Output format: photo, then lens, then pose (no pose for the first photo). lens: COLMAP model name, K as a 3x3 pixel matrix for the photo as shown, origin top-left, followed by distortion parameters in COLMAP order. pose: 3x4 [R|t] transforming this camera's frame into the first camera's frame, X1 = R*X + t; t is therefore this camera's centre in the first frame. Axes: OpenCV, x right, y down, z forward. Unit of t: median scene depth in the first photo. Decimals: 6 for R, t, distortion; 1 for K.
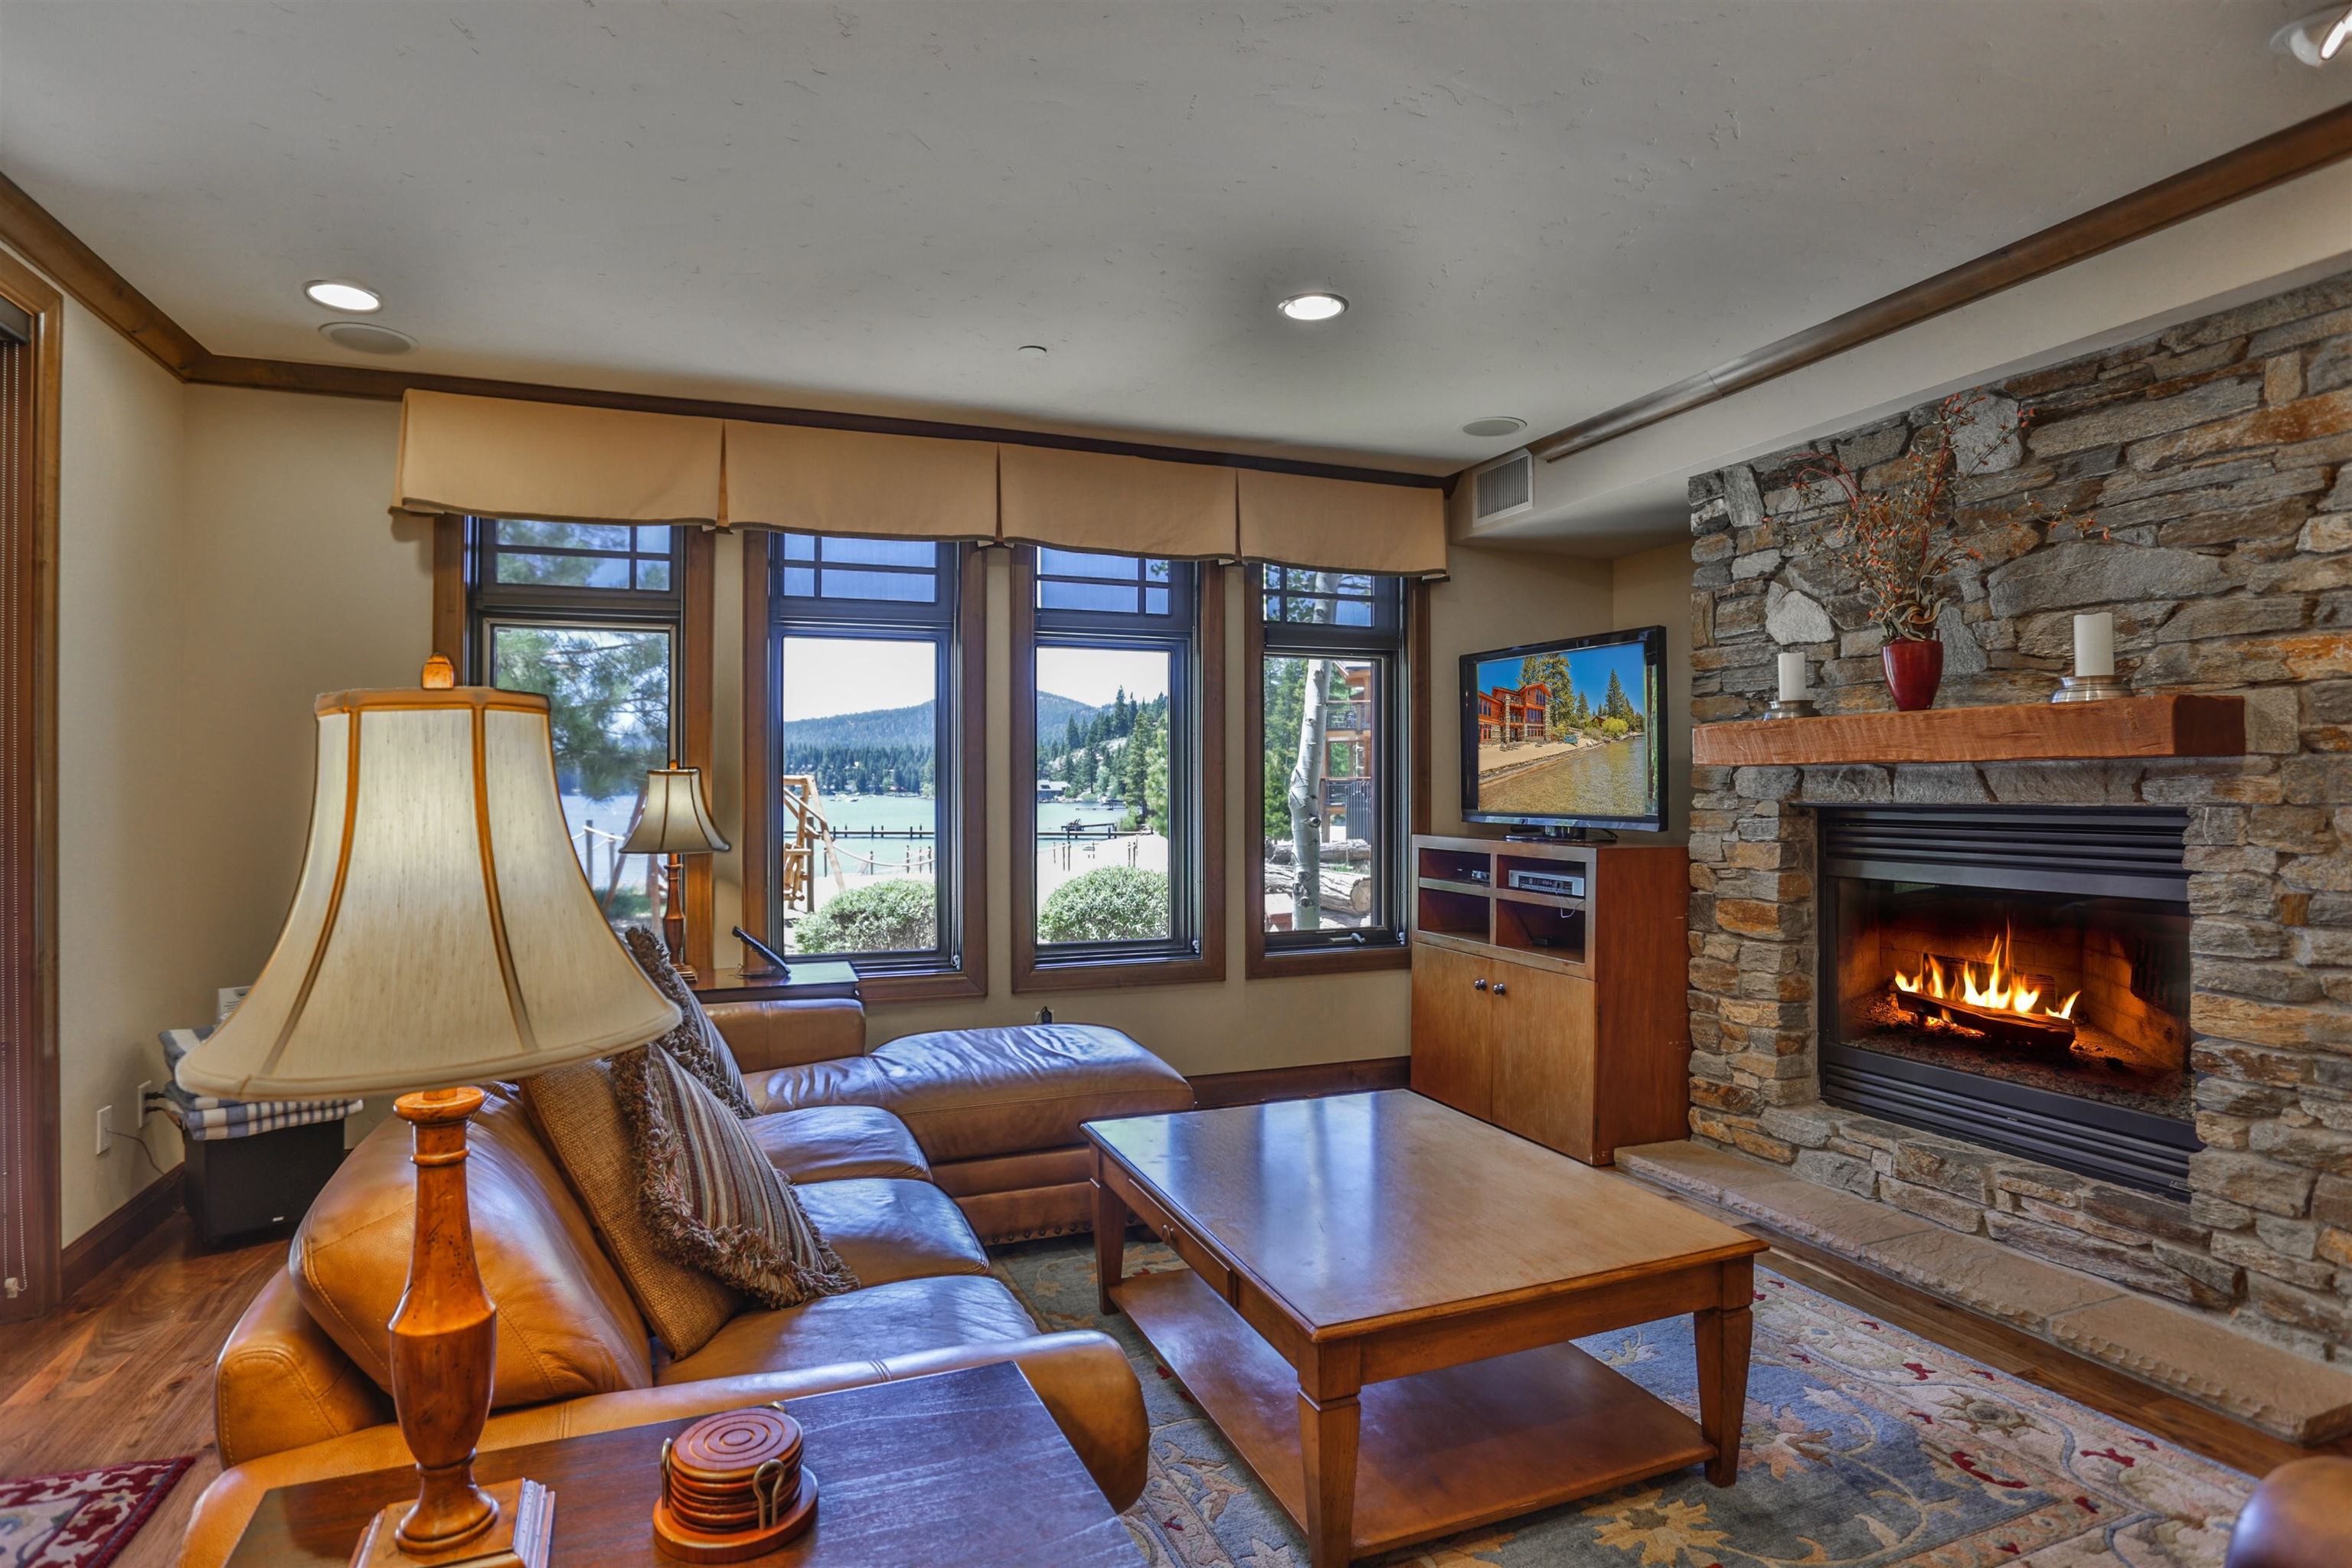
lens RADIAL K [[1207.7, 0, 1162.8], [0, 1207.7, 789.5], [0, 0, 1]] dist [-0.072340, 0.028764]
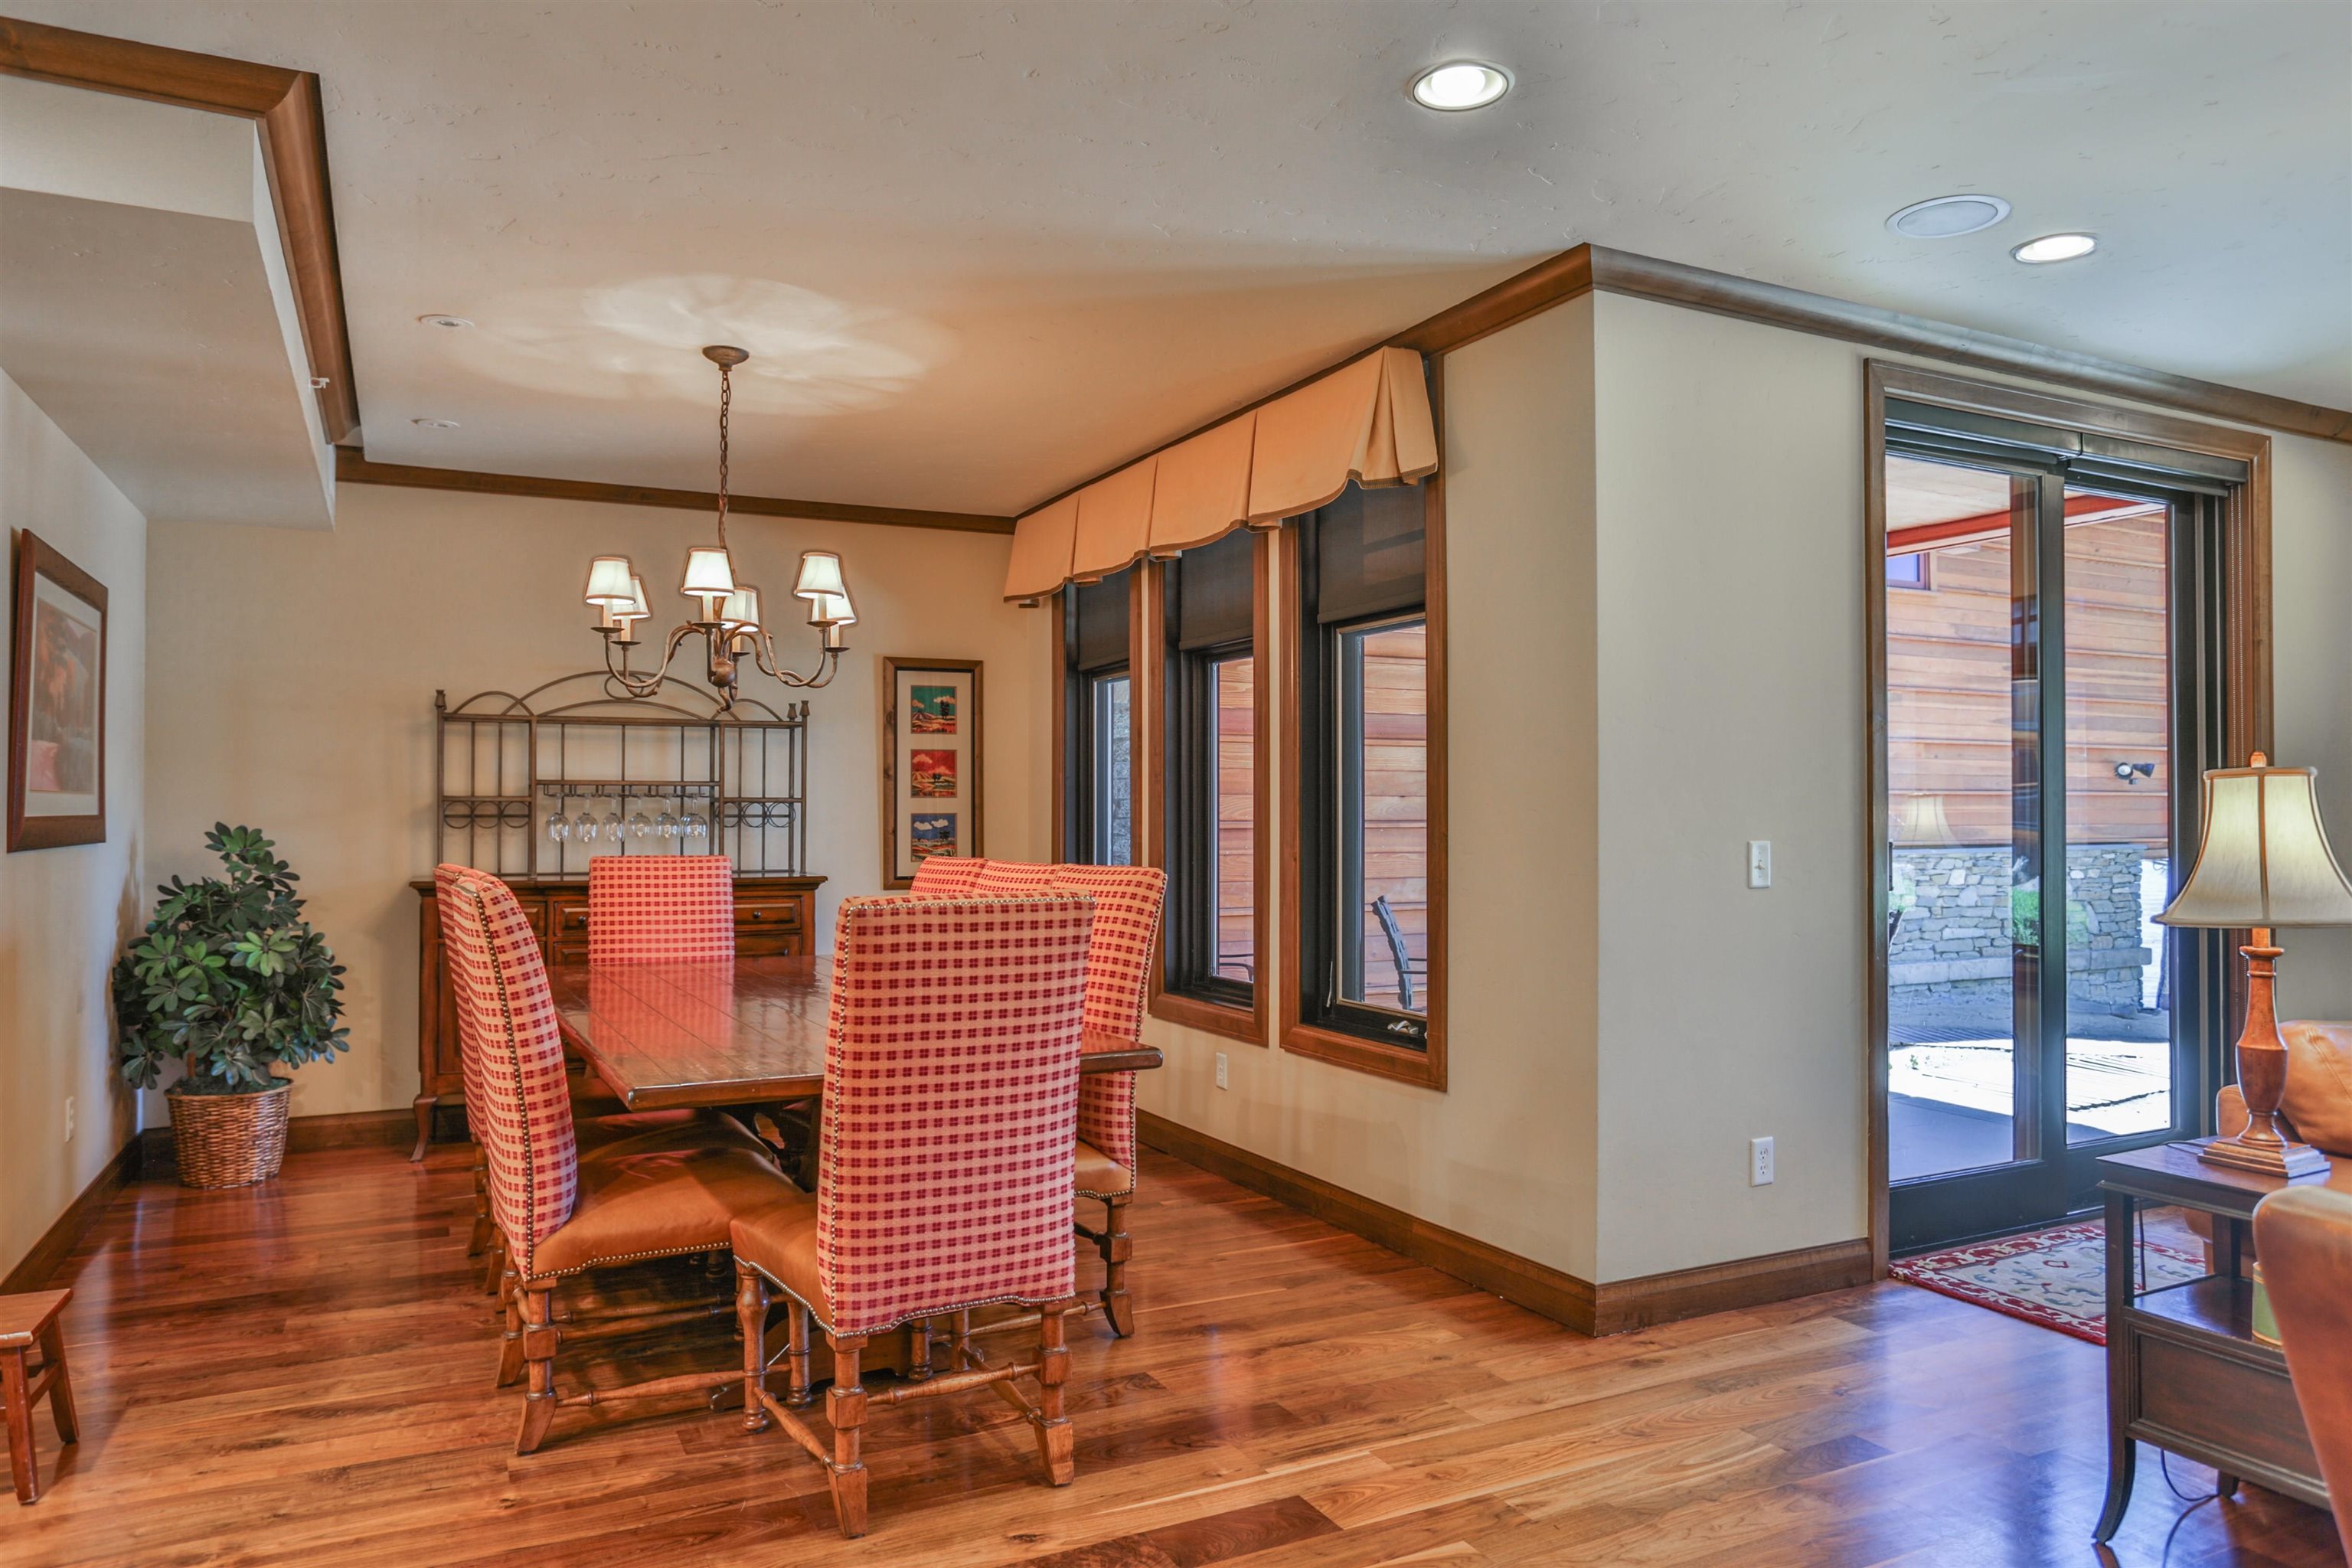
lens RADIAL K [[1530.0, 0, 1176.0], [0, 1530.0, 784.0], [0, 0, 1]] dist [-0.007117, -0.000473]
pose [[0.091645, -0.016679, -0.995652, 0.414928], [0.001398, 0.999861, -0.016621, -0.000470], [0.995791, 0.000132, 0.091656, -0.257721]]
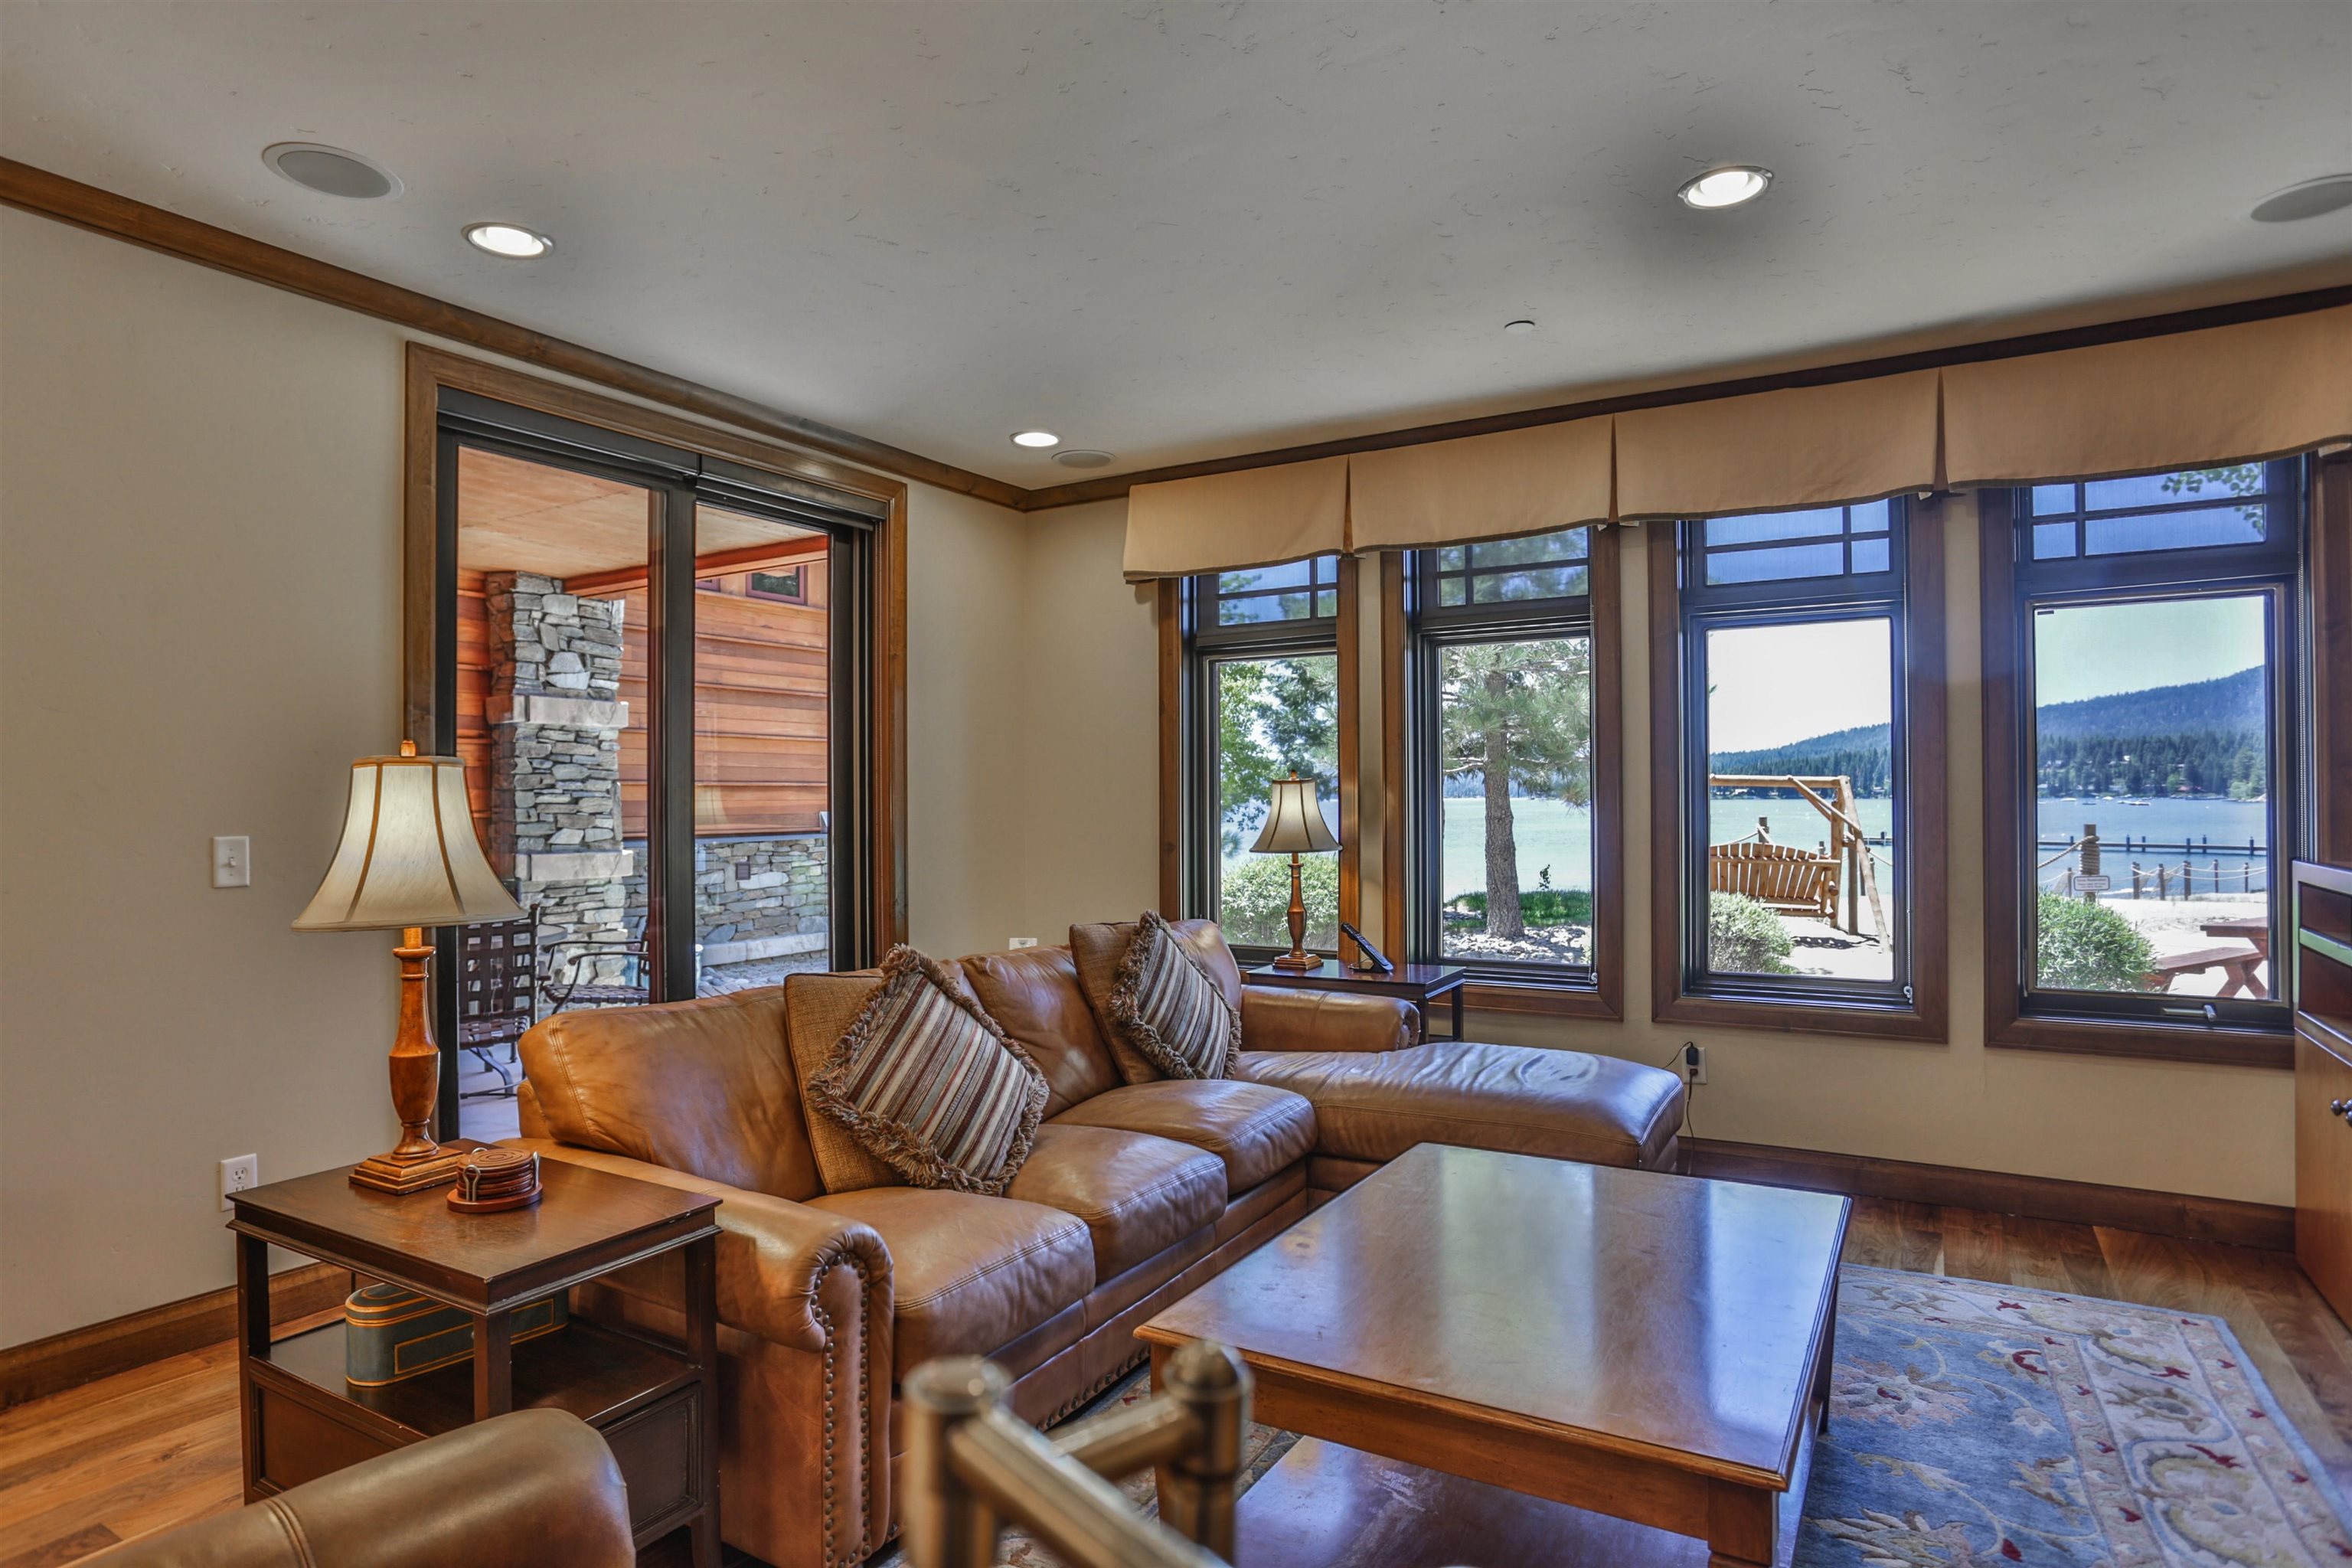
lens RADIAL K [[1274.2, 0, 1162.5], [0, 1274.2, 795.3], [0, 0, 1]] dist [-0.107022, 0.061396]
pose [[0.604545, -0.004190, -0.796560, 0.385447], [0.006159, 0.999981, -0.000586, -0.000595], [0.796547, -0.004551, 0.604560, 0.144360]]
